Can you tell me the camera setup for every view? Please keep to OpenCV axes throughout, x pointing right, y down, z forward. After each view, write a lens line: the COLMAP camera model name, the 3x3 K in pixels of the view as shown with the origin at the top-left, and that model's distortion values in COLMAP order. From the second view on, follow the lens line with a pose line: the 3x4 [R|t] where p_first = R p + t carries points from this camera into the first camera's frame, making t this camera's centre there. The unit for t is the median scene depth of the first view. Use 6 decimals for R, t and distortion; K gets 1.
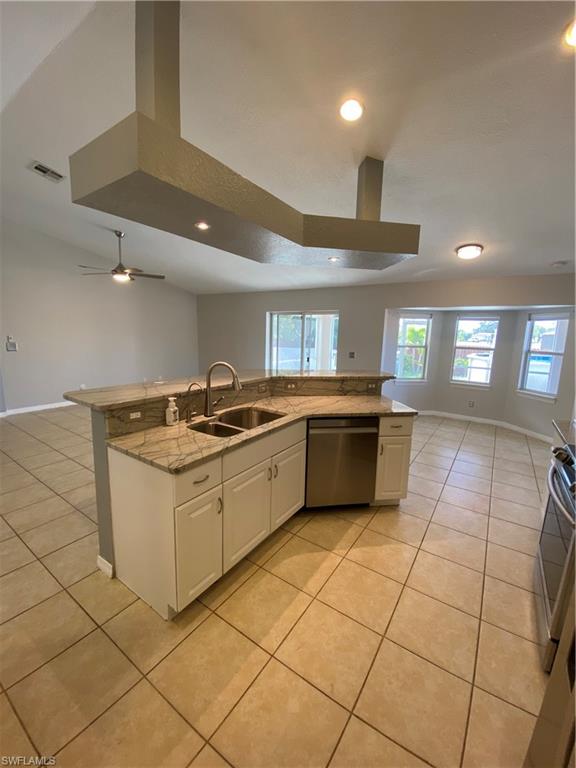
lens RADIAL K [[313.4, 0, 288.0], [0, 313.4, 384.0], [0, 0, 1]] dist [0.019125, -0.017606]
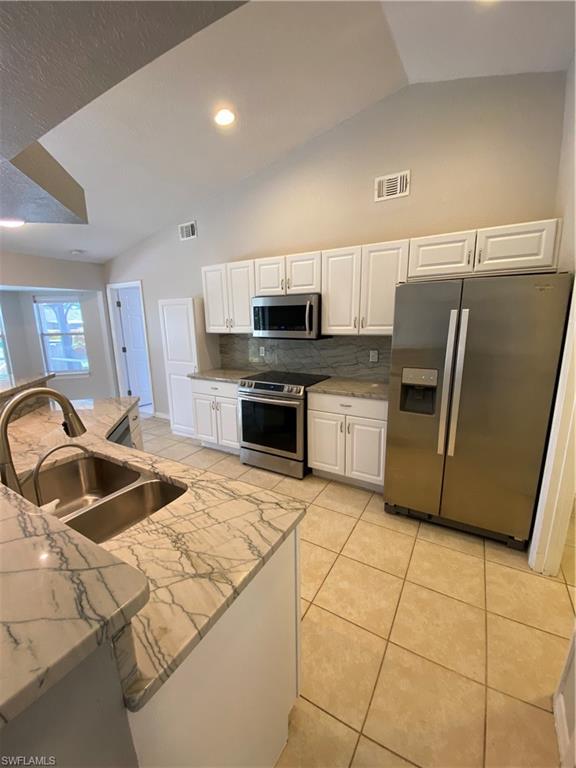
lens RADIAL K [[313.4, 0, 288.0], [0, 313.4, 384.0], [0, 0, 1]] dist [0.019125, -0.017606]
pose [[-0.060832, -0.239961, 0.968875, -0.814053], [0.189641, 0.950213, 0.247246, -0.152179], [-0.979967, 0.198779, -0.012297, 0.804571]]
